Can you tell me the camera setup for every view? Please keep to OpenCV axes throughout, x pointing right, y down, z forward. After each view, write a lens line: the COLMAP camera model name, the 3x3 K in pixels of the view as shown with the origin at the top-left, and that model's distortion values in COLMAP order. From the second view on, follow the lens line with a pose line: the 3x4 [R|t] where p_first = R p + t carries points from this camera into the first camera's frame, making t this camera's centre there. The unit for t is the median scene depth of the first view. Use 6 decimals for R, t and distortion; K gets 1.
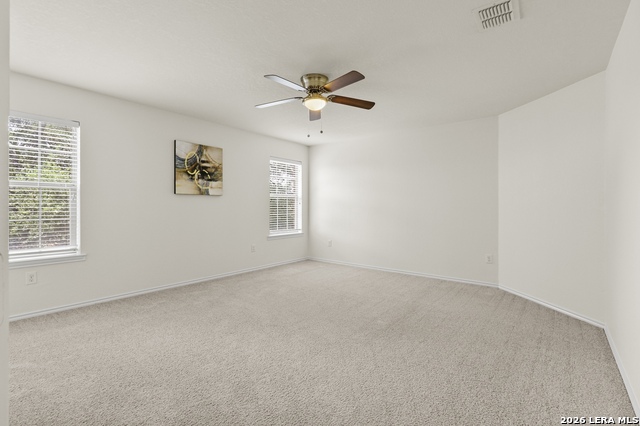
lens RADIAL K [[296.4, 0, 317.4], [0, 296.4, 211.5], [0, 0, 1]] dist [0.001999, -0.000200]
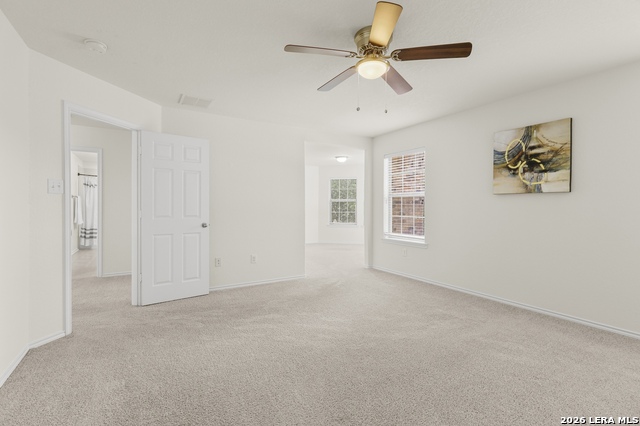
lens RADIAL K [[296.4, 0, 317.4], [0, 296.4, 211.5], [0, 0, 1]] dist [0.001999, -0.000200]
pose [[-0.343496, 0.010794, -0.939092, 0.493160], [-0.019792, 0.999629, 0.018729, -0.013687], [0.938945, 0.025020, -0.343155, 0.760263]]
